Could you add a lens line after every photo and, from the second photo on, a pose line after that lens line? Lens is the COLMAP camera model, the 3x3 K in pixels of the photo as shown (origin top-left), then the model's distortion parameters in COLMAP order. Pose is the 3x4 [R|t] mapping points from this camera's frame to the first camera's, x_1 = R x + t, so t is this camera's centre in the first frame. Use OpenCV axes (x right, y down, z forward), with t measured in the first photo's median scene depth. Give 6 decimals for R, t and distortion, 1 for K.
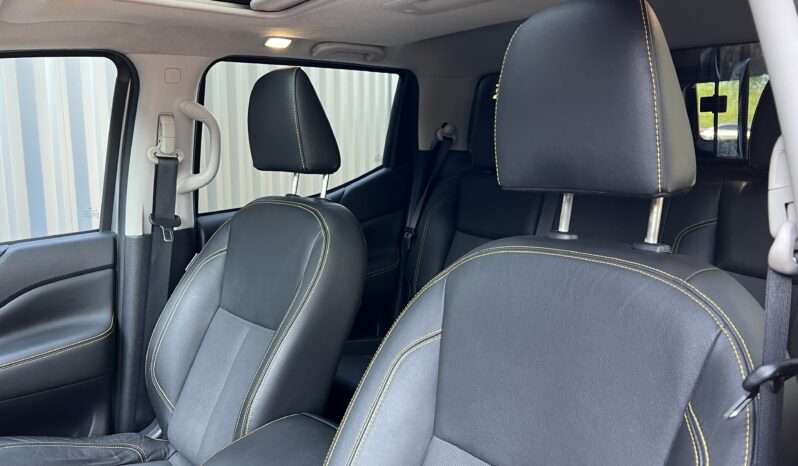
lens RADIAL K [[621.2, 0, 396.5], [0, 621.2, 238.2], [0, 0, 1]] dist [0.050142, -0.069149]
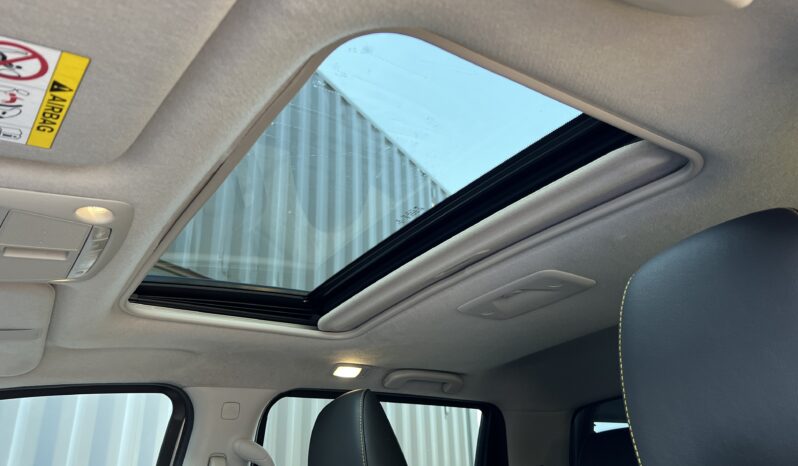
lens RADIAL K [[621.2, 0, 396.5], [0, 621.2, 238.2], [0, 0, 1]] dist [0.050142, -0.069149]
pose [[0.991419, -0.081616, -0.102111, -0.007311], [0.012577, 0.837072, -0.546948, 0.027676], [0.130114, 0.540970, 0.830916, 0.139305]]
